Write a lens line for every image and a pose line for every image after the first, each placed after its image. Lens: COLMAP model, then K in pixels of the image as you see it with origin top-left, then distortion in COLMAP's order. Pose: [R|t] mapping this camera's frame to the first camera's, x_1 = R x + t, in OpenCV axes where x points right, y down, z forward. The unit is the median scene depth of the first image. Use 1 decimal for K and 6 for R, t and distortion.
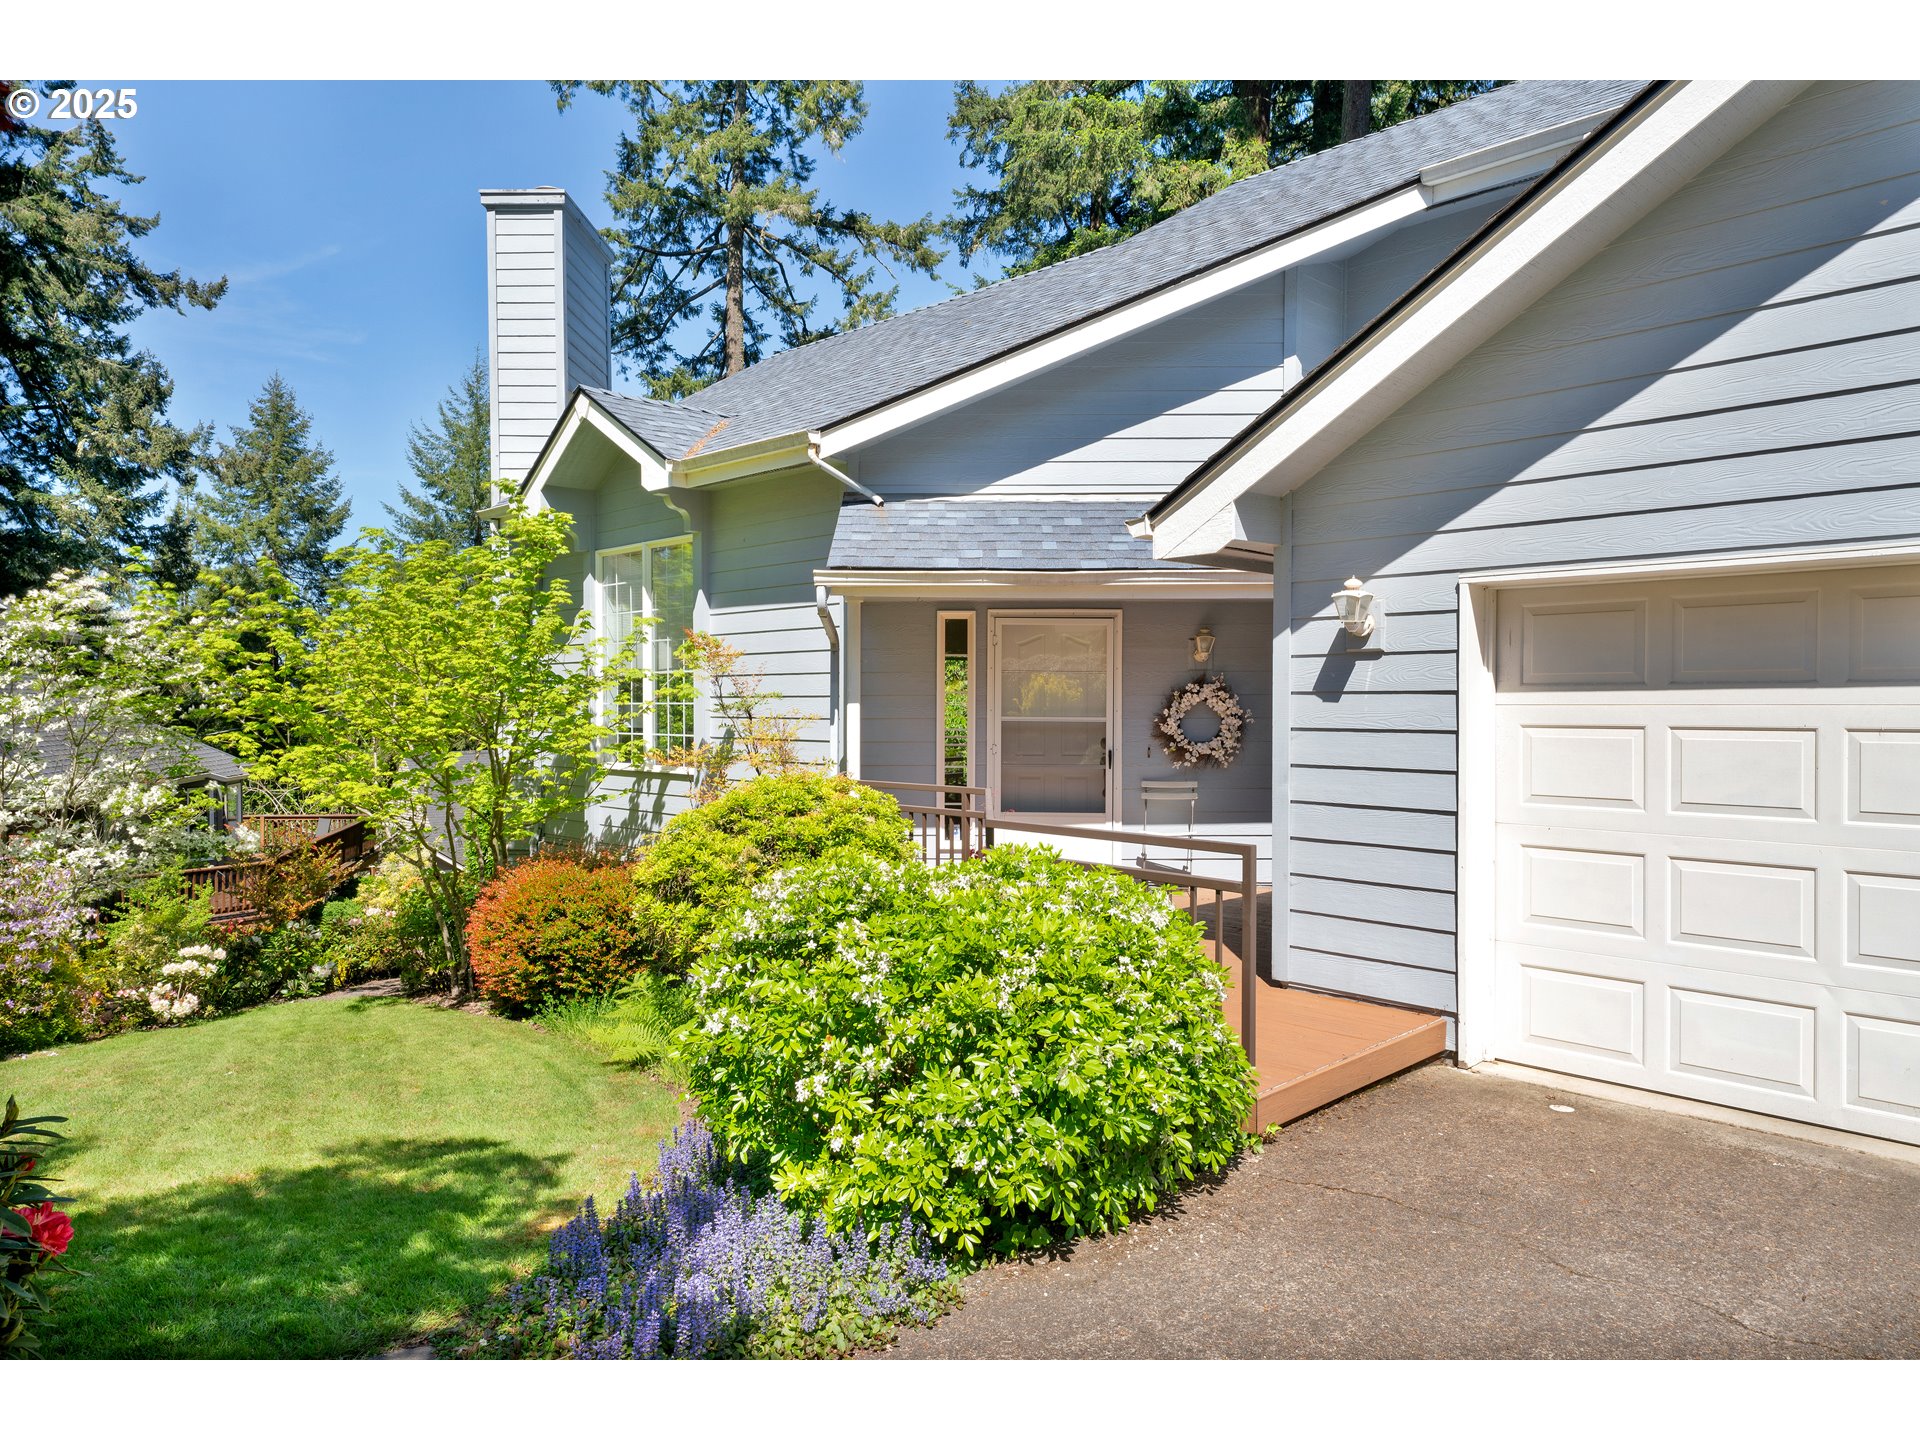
lens RADIAL K [[1249.5, 0, 957.8], [0, 1249.5, 720.0], [0, 0, 1]] dist [0.011464, 0.021547]
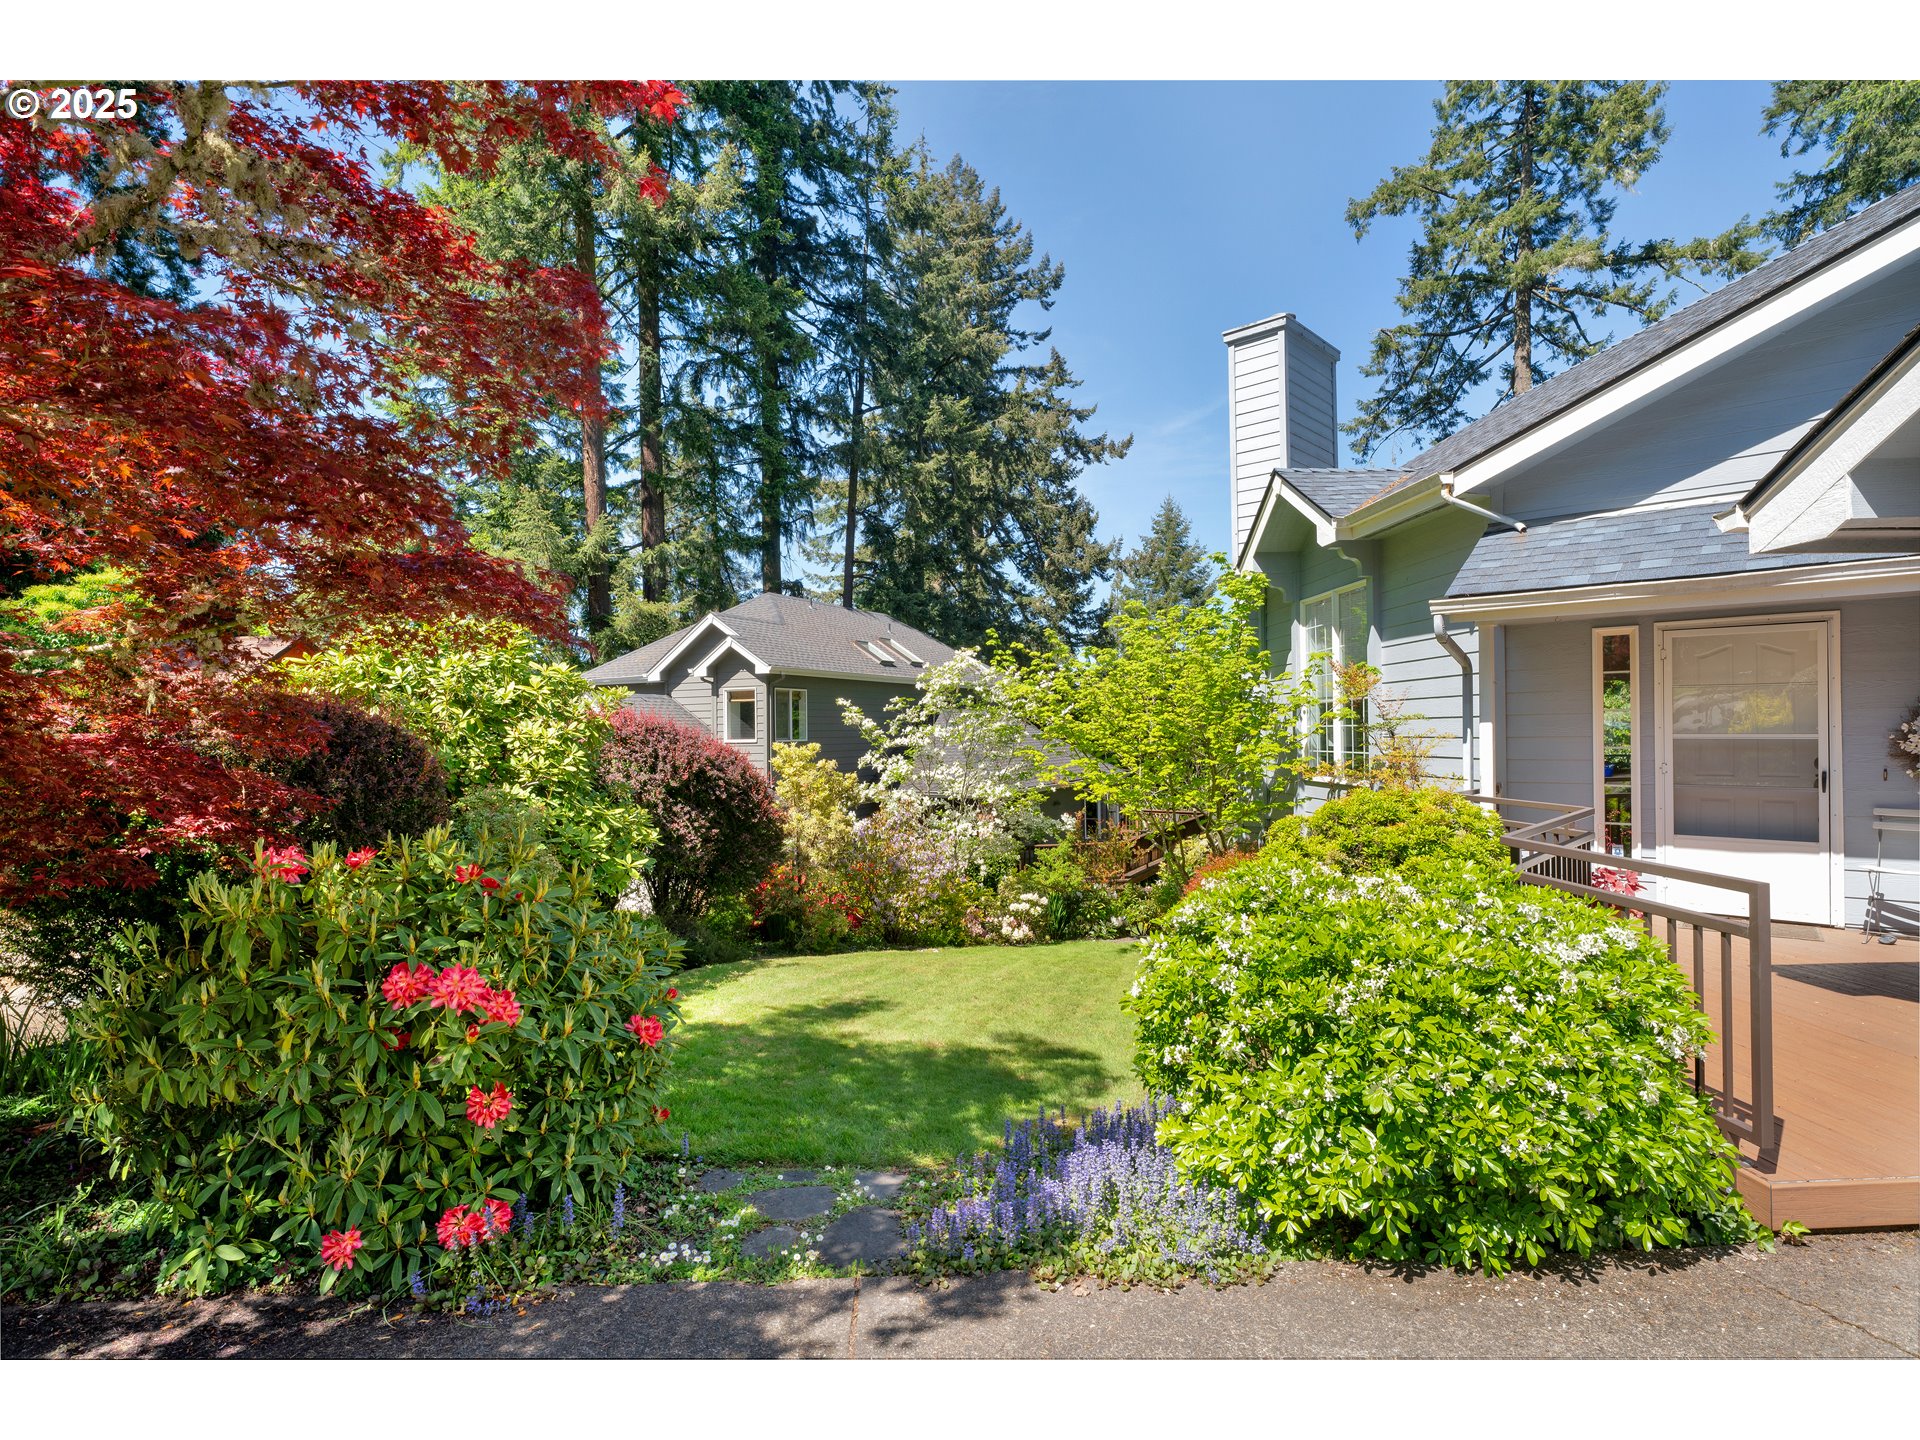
lens RADIAL K [[1003.5, 0, 952.0], [0, 1003.5, 729.6], [0, 0, 1]] dist [-0.000146, -0.000586]
pose [[0.746854, -0.011635, -0.664887, 0.120298], [0.003921, 0.999907, -0.013093, 0.001519], [0.664977, 0.007172, 0.746829, 0.057149]]
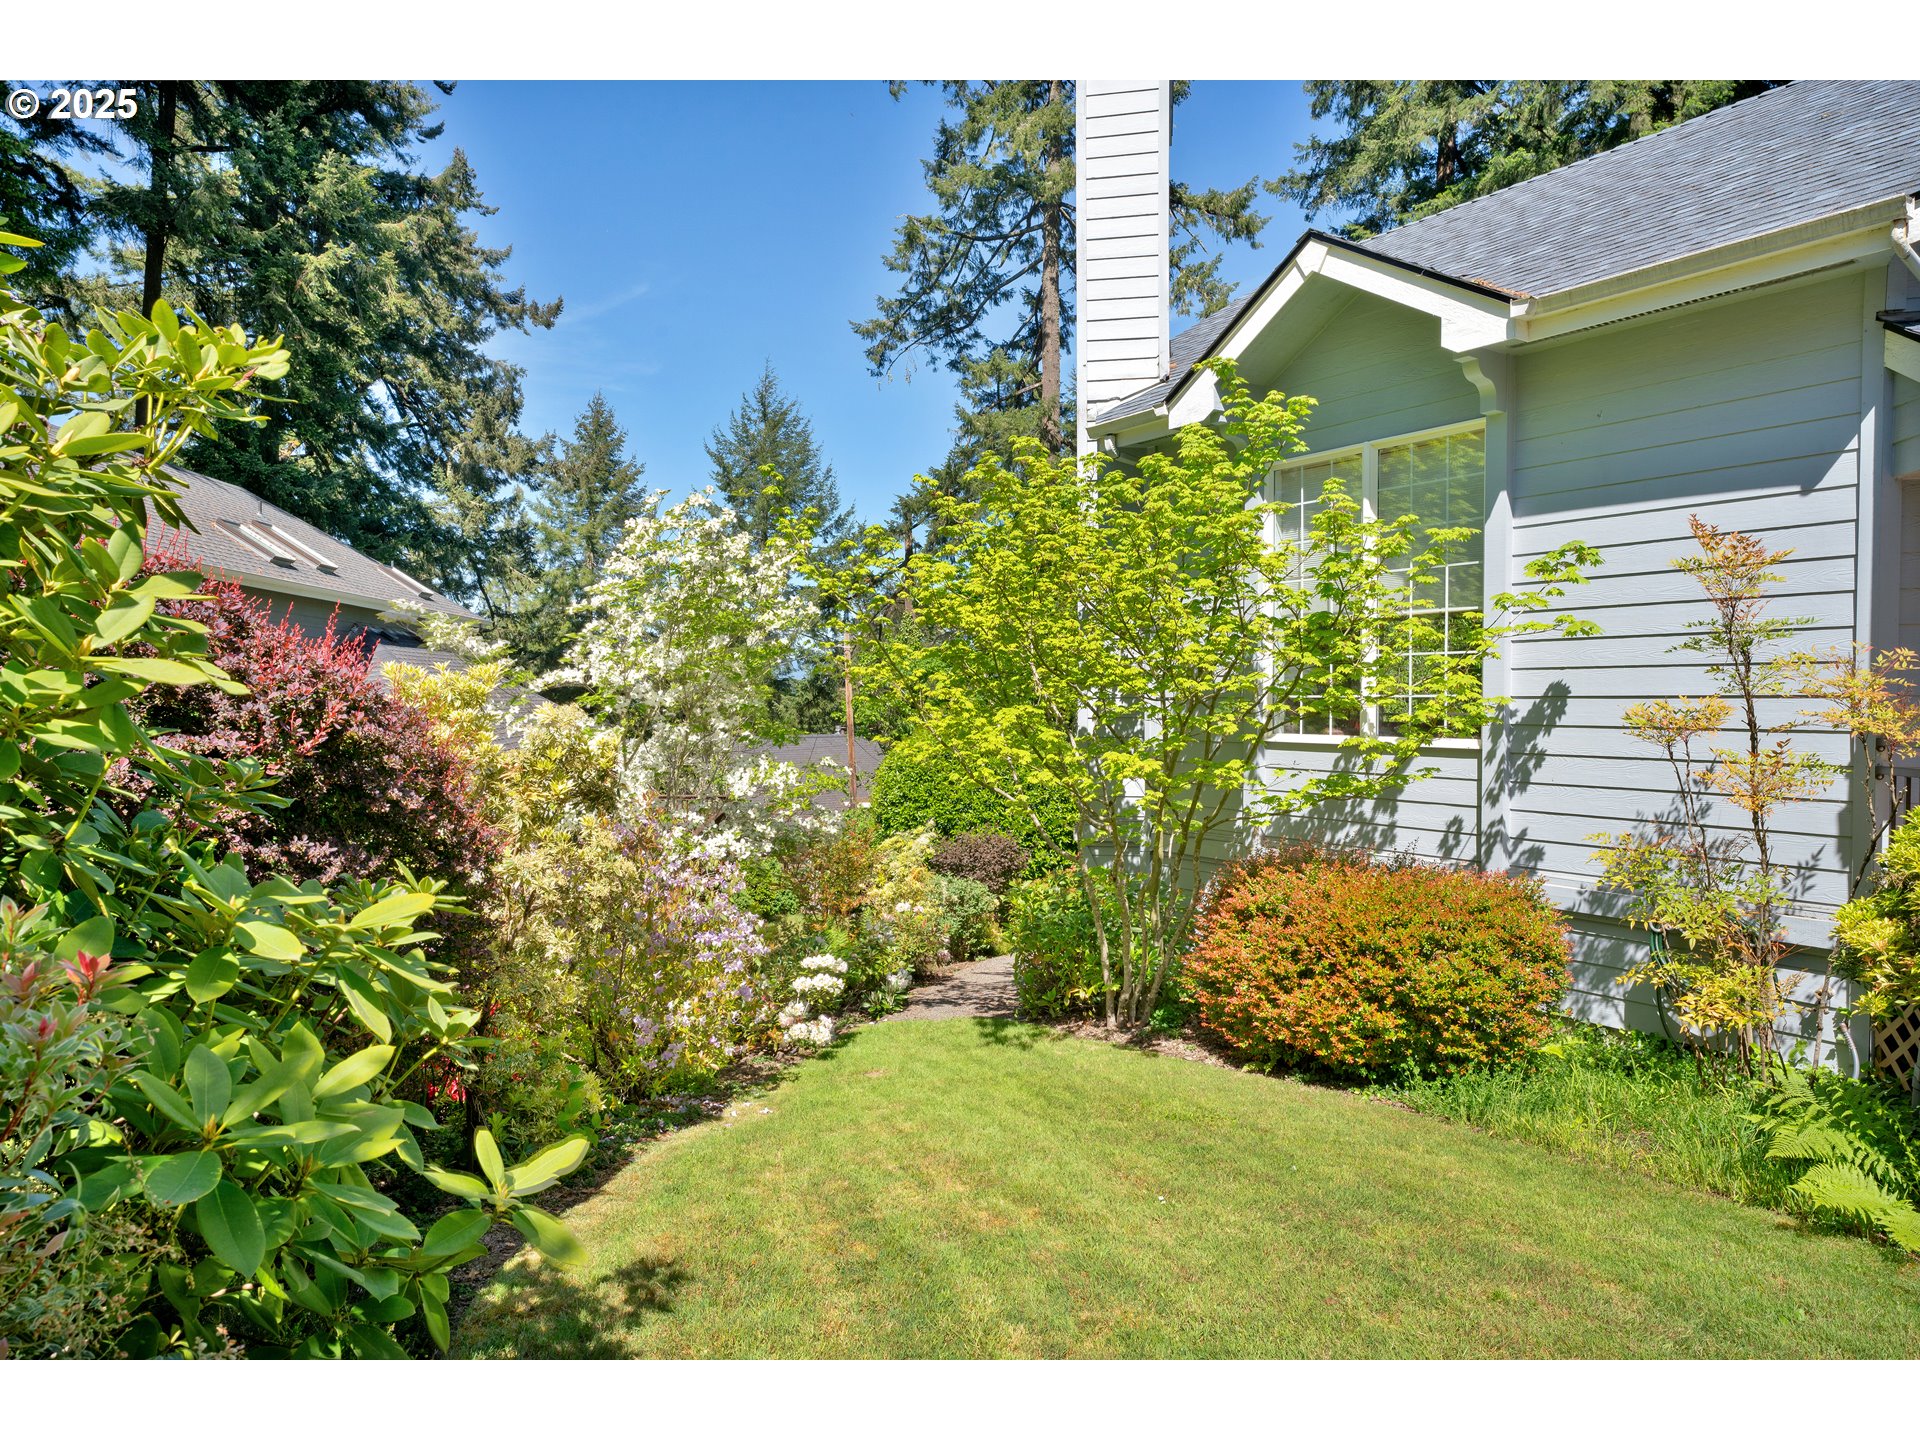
lens RADIAL K [[1167.6, 0, 958.2], [0, 1167.6, 730.4], [0, 0, 1]] dist [0.017792, 0.002499]
pose [[0.987008, 0.000457, -0.160673, -0.417711], [0.002111, 0.999873, 0.015815, 0.022297], [0.160660, -0.015949, 0.986881, 0.283023]]
